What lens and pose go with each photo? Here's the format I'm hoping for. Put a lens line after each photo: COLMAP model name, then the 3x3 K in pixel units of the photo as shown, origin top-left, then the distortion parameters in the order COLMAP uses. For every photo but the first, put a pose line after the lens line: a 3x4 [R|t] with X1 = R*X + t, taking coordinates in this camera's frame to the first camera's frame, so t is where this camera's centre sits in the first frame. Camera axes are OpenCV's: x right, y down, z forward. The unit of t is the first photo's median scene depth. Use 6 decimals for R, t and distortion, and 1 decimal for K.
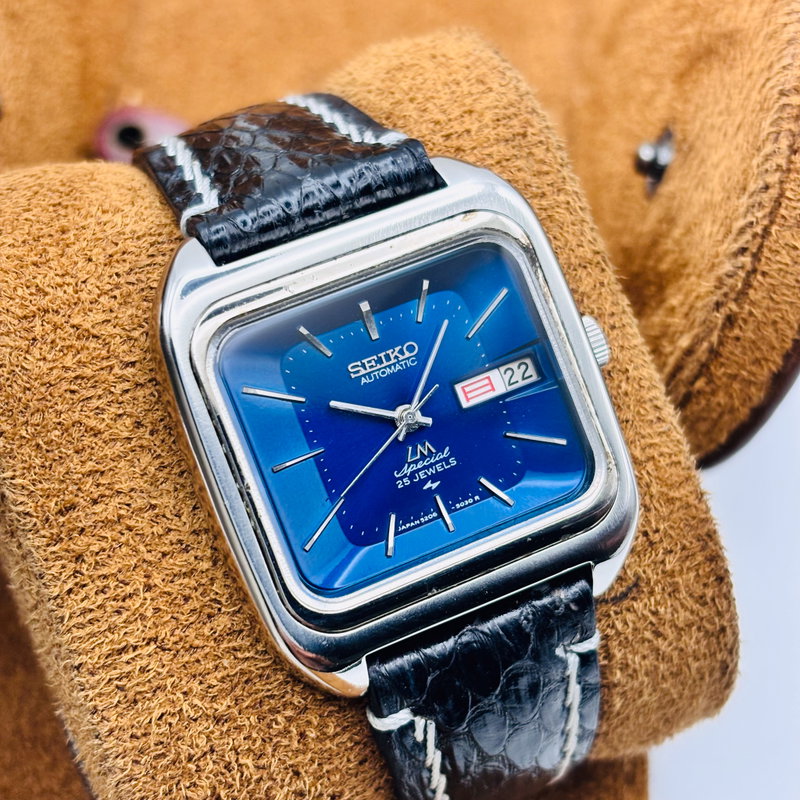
lens RADIAL K [[1642.1, 0, 381.5], [0, 1642.1, 410.3], [0, 0, 1]] dist [0.077247, 0.000000]
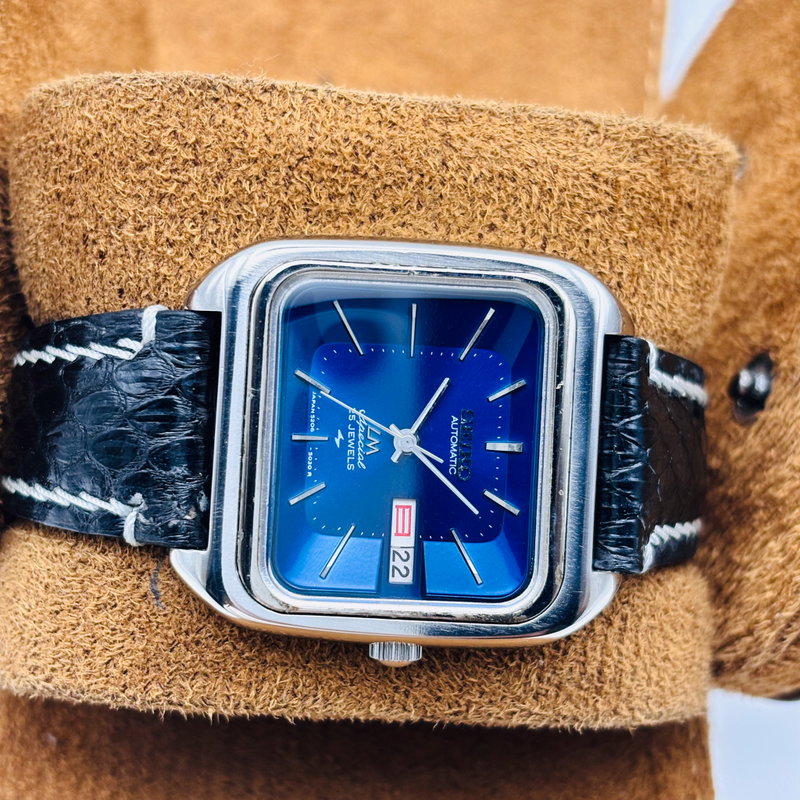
lens RADIAL K [[1642.1, 0, 366.4], [0, 1642.1, 425.6], [0, 0, 1]] dist [0.077247, 0.000000]
pose [[-0.386166, 0.883828, -0.264053, 0.294739], [-0.918796, -0.393930, 0.025153, 0.006061], [-0.081787, 0.252324, 0.964180, -0.021655]]
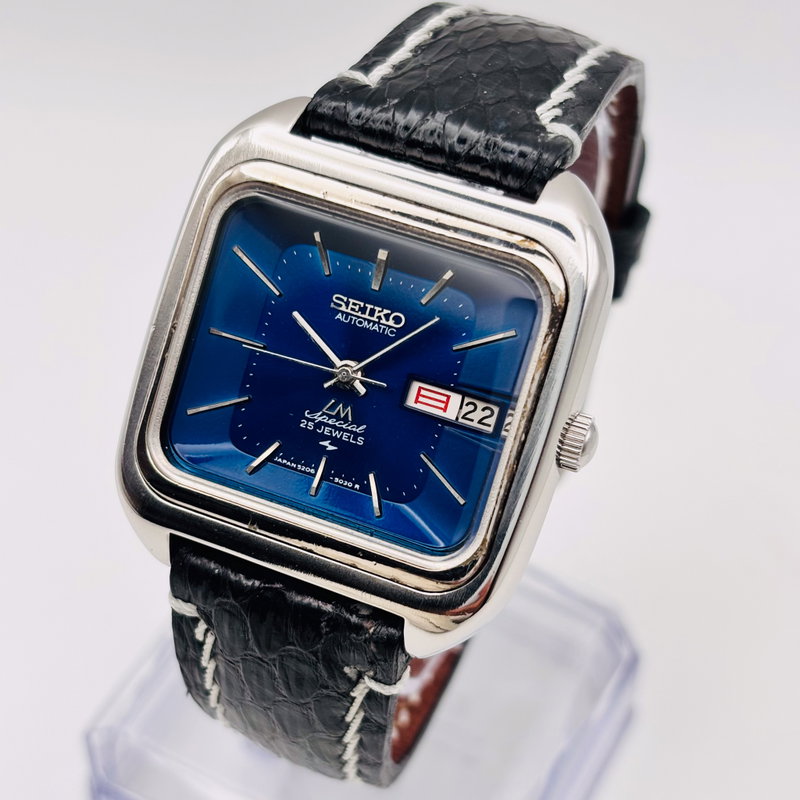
lens RADIAL K [[1642.1, 0, 384.1], [0, 1642.1, 424.0], [0, 0, 1]] dist [0.077247, 0.000000]
pose [[0.664987, 0.616704, -0.421270, 0.450621], [-0.567718, 0.783897, 0.251400, -0.225258], [0.485271, 0.071984, 0.871395, 0.173546]]
